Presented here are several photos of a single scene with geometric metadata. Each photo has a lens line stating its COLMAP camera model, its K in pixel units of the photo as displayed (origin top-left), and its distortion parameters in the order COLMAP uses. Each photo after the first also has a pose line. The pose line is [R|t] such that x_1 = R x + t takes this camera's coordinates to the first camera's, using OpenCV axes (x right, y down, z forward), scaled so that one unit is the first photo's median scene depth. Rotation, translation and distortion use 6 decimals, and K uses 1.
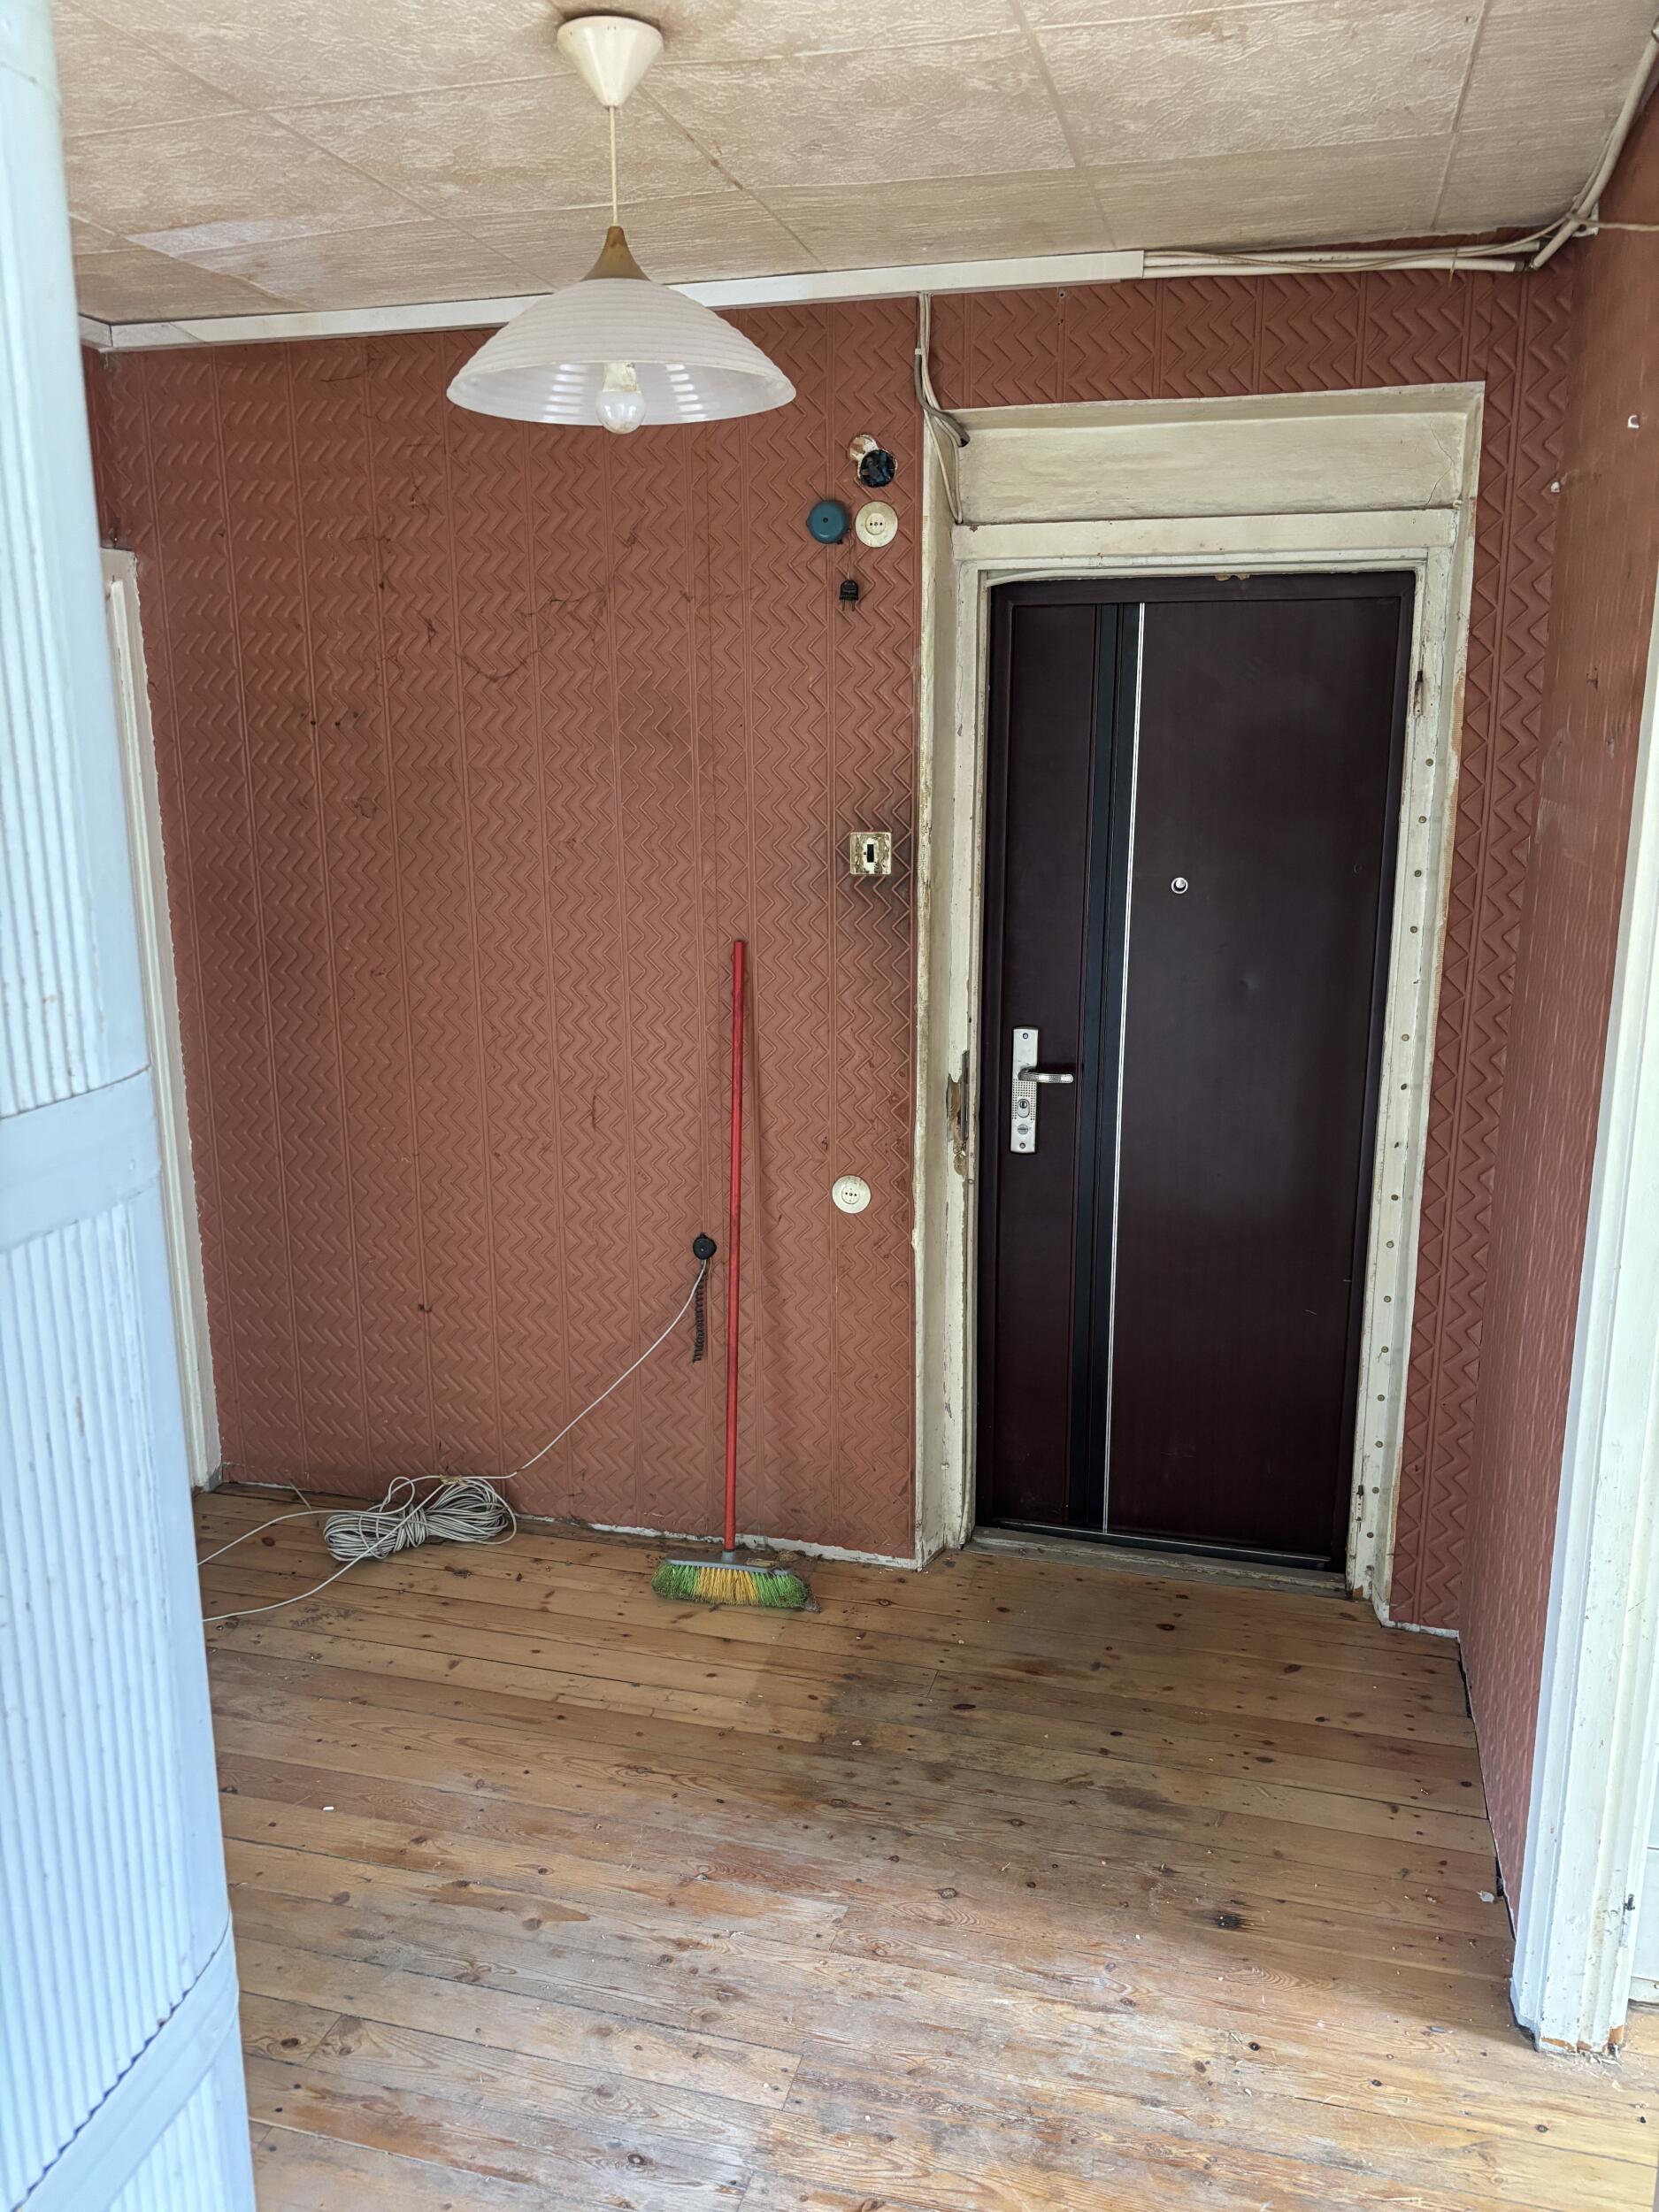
lens RADIAL K [[1675.6, 0, 818.2], [0, 1675.6, 1115.6], [0, 0, 1]] dist [0.088396, -0.146238]
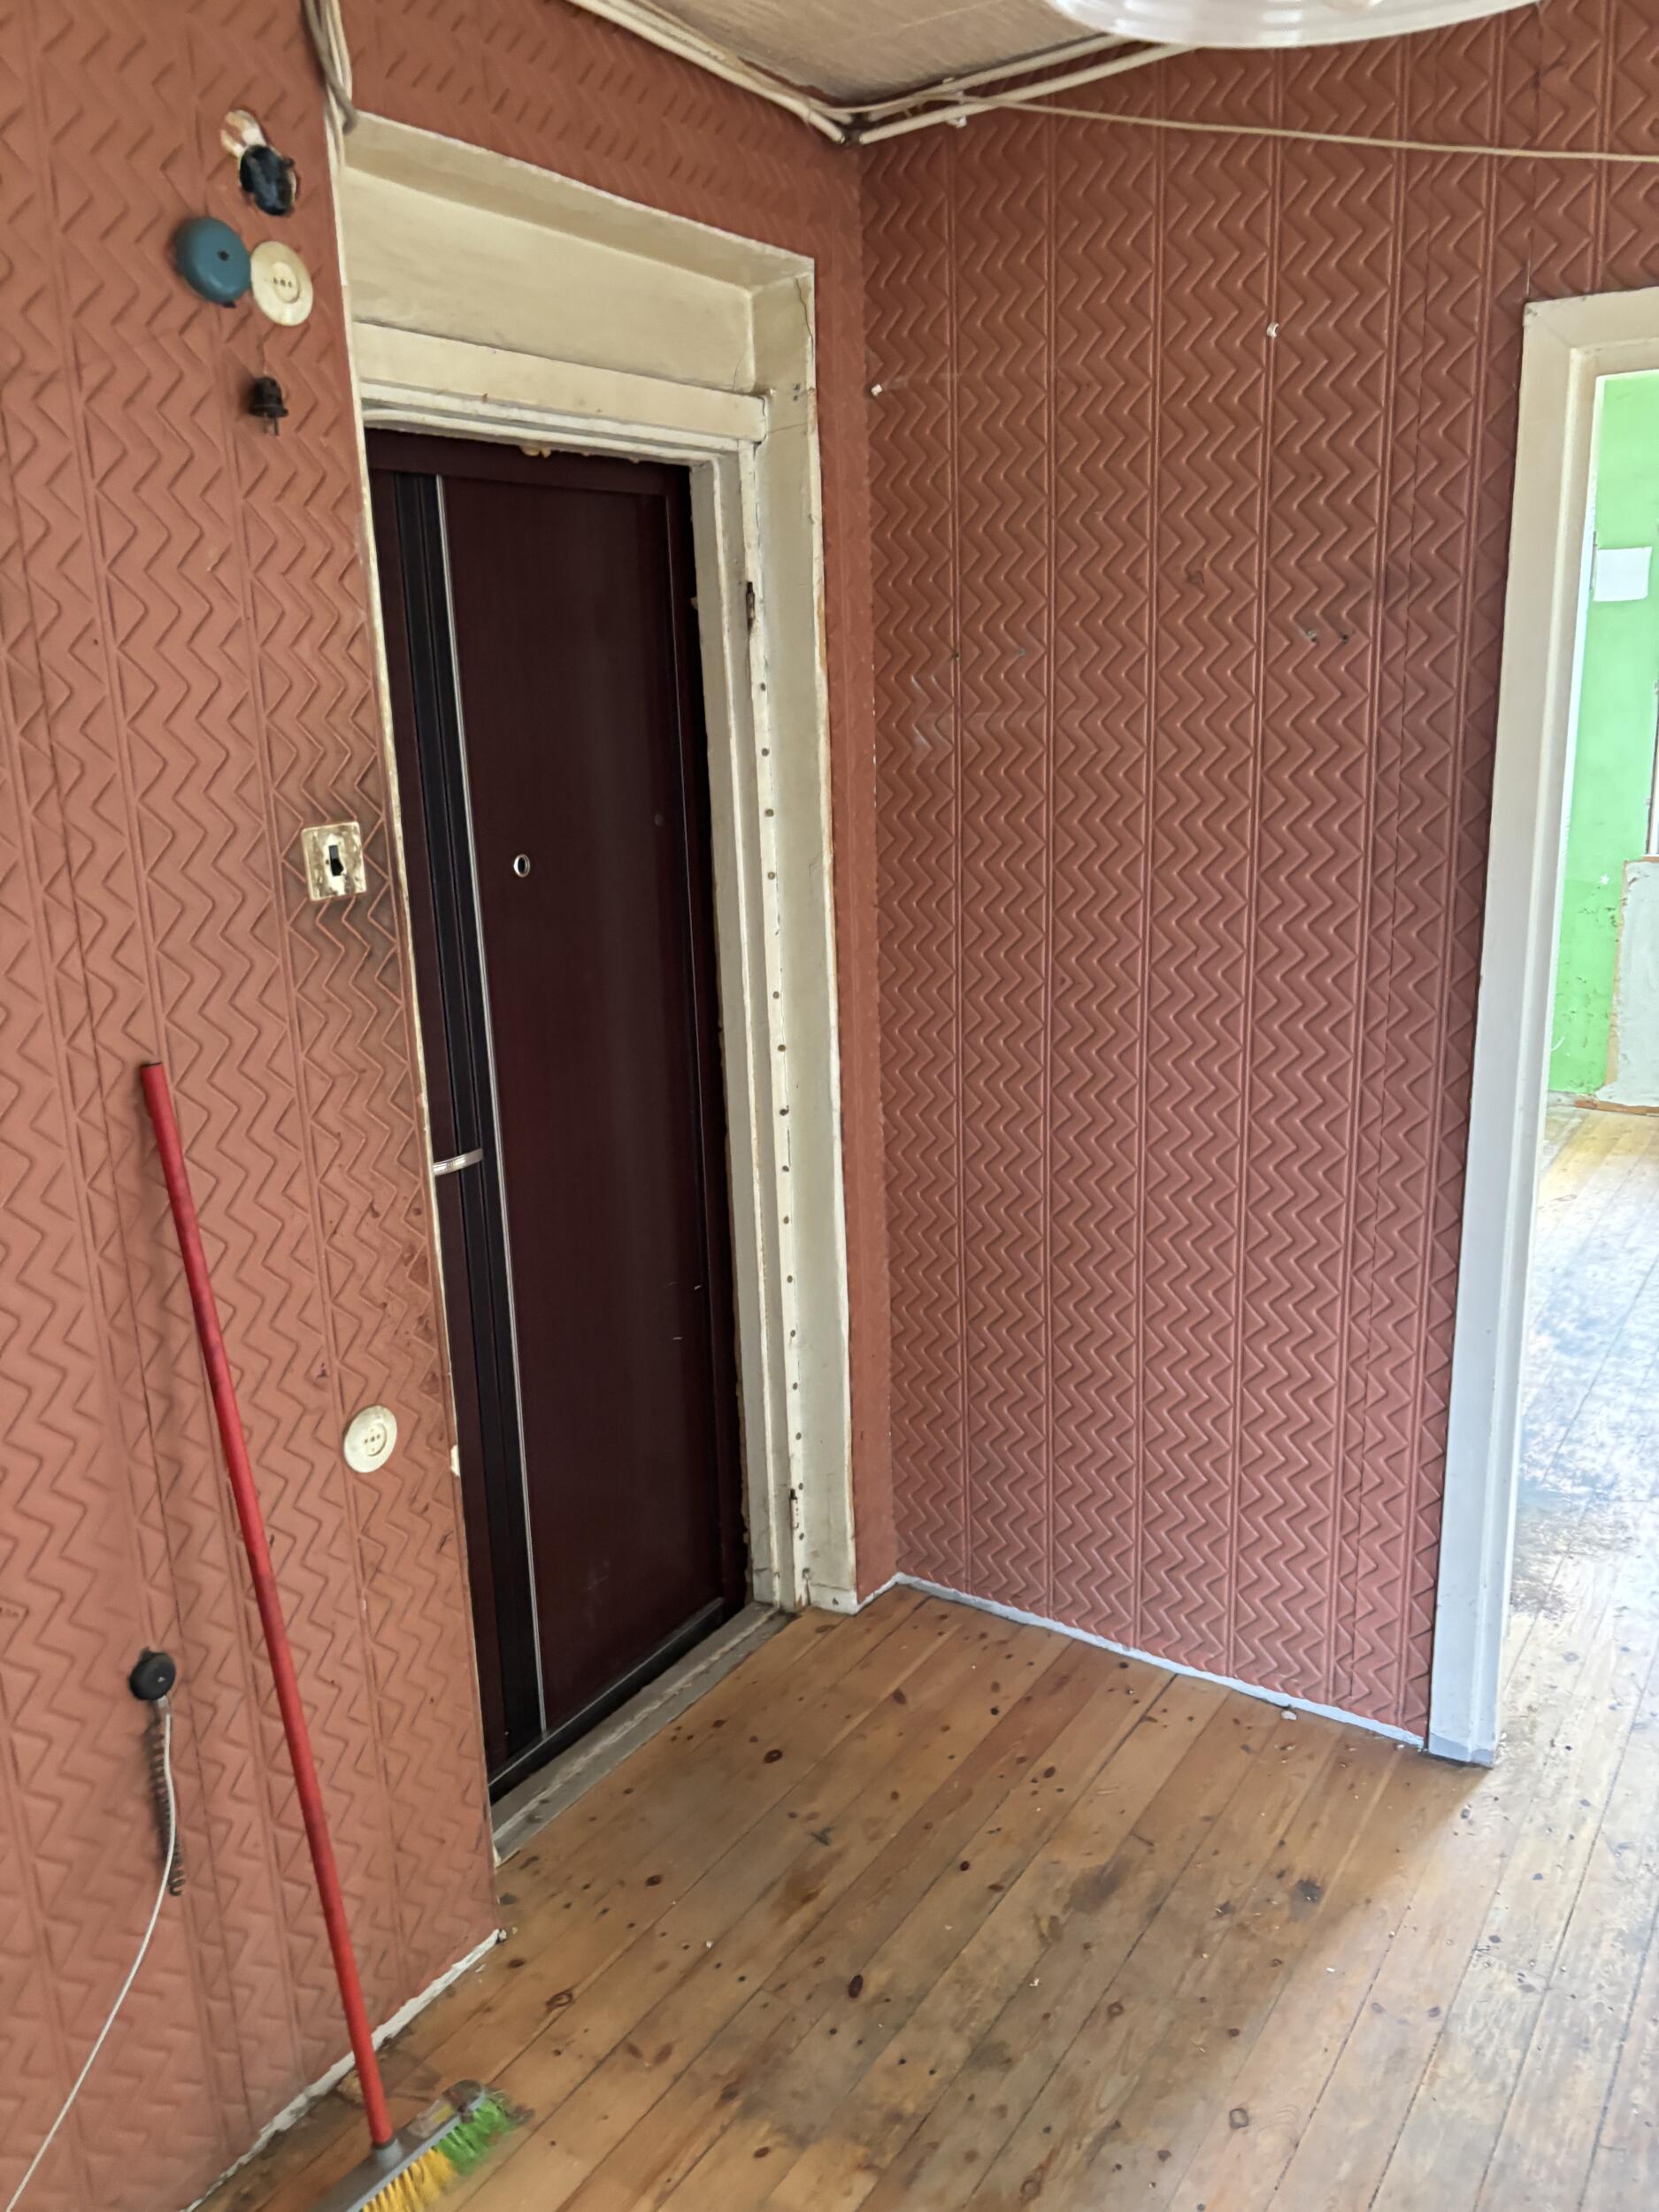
lens RADIAL K [[1680.0, 0, 805.0], [0, 1680.0, 1094.3], [0, 0, 1]] dist [0.012297, -0.000493]
pose [[0.317840, -0.238969, 0.917536, -0.468984], [0.252476, 0.954109, 0.161035, -0.131587], [-0.913911, 0.180473, 0.363588, 0.653263]]
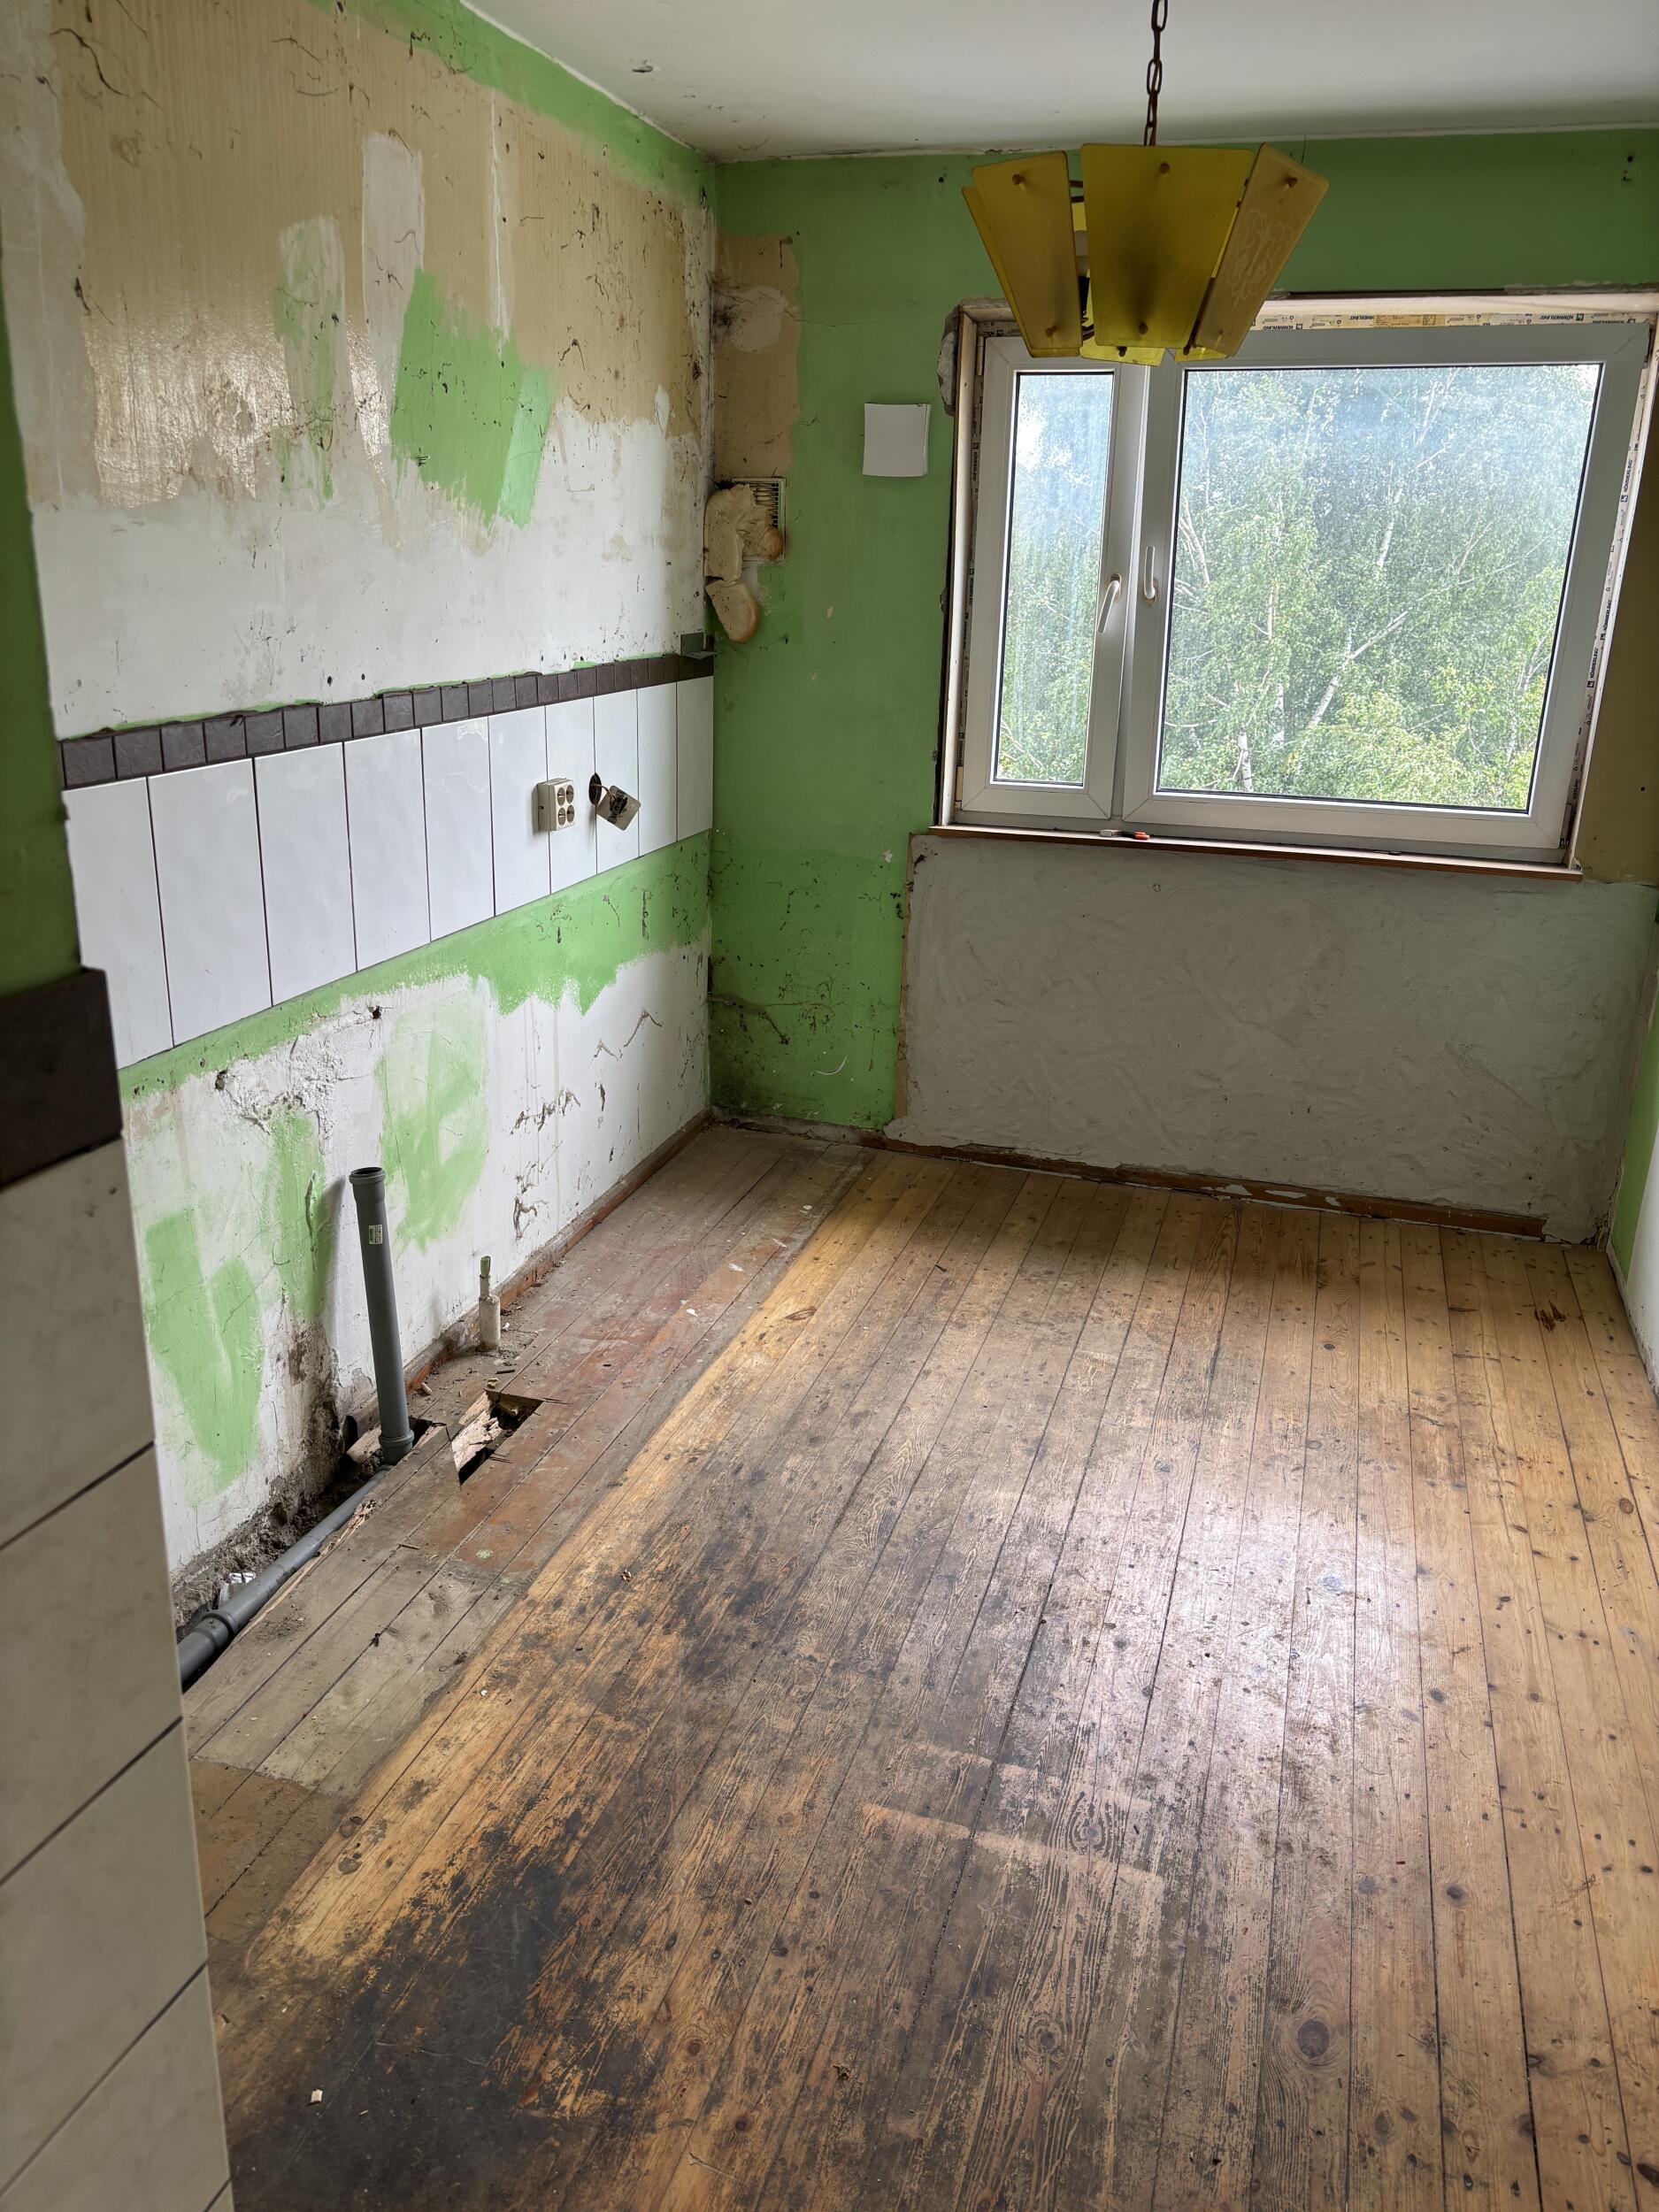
lens RADIAL K [[1680.4, 0, 793.7], [0, 1680.4, 1095.8], [0, 0, 1]] dist [0.031149, -0.054988]
pose [[0.042703, -0.302395, 0.952226, 0.167891], [0.200463, 0.936306, 0.288349, -0.070038], [-0.978770, 0.178573, 0.100602, 0.449123]]
